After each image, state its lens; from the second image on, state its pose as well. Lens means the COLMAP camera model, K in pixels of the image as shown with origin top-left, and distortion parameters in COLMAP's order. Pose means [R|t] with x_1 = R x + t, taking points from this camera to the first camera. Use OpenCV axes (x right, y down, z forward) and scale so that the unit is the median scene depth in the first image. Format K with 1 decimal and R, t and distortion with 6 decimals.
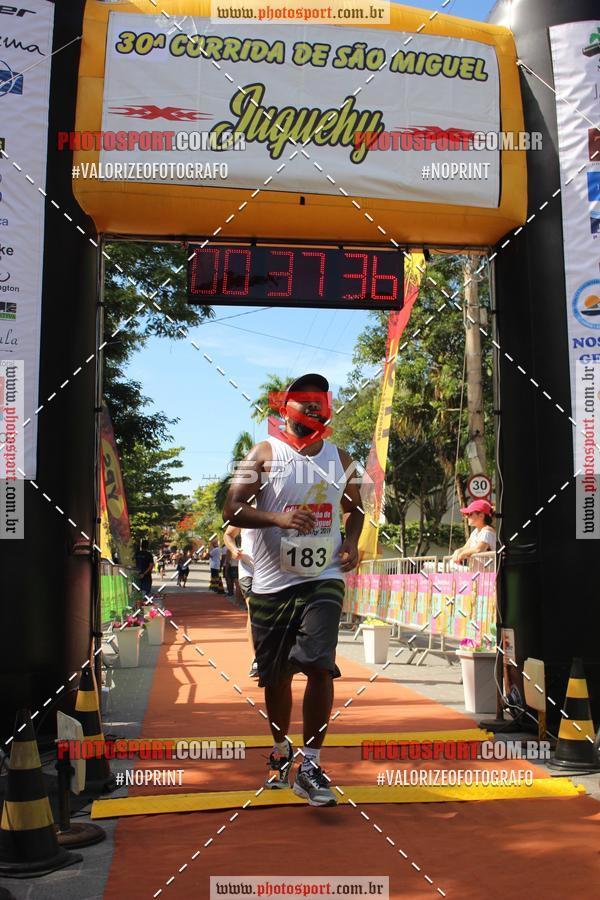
lens RADIAL K [[1104.6, 0, 304.2], [0, 1104.6, 451.9], [0, 0, 1]] dist [-0.082943, 0.086102]
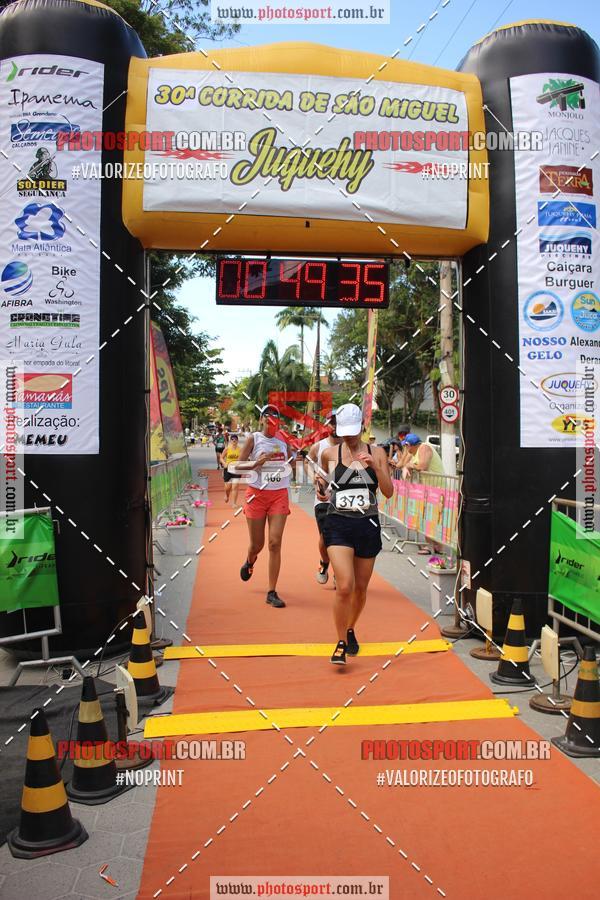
lens RADIAL K [[835.8, 0, 300.8], [0, 835.8, 454.8], [0, 0, 1]] dist [-0.144850, 0.139816]
pose [[0.999828, 0.002175, -0.018443, 0.008803], [0.000280, 0.991236, 0.132103, -0.093552], [0.018568, -0.132086, 0.991064, 0.042376]]
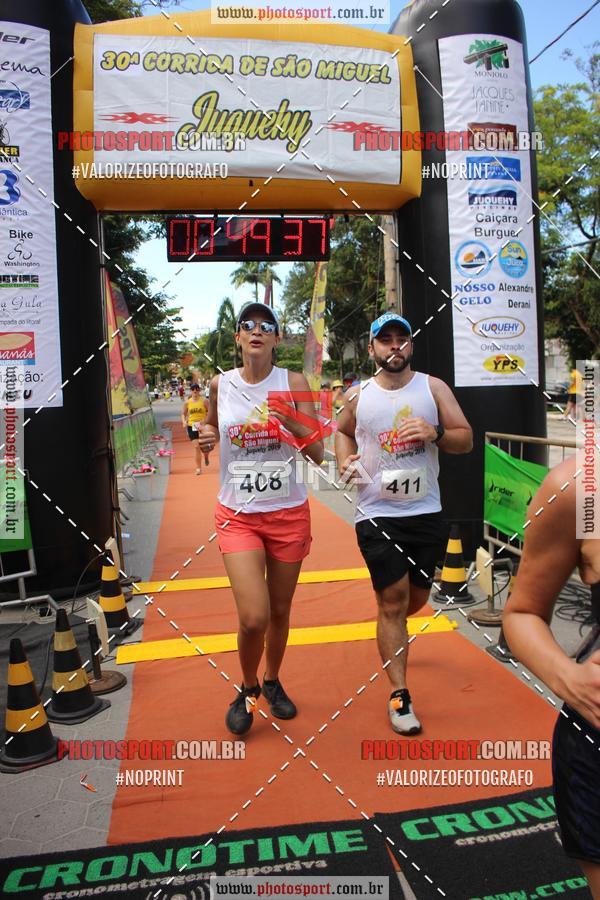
lens RADIAL K [[785.1, 0, 302.4], [0, 785.1, 459.6], [0, 0, 1]] dist [-0.154830, 0.139976]
pose [[0.998869, -0.034118, 0.033114, 0.017808], [0.026787, 0.979243, 0.200912, -0.087970], [-0.039281, -0.199798, 0.979049, 0.030159]]
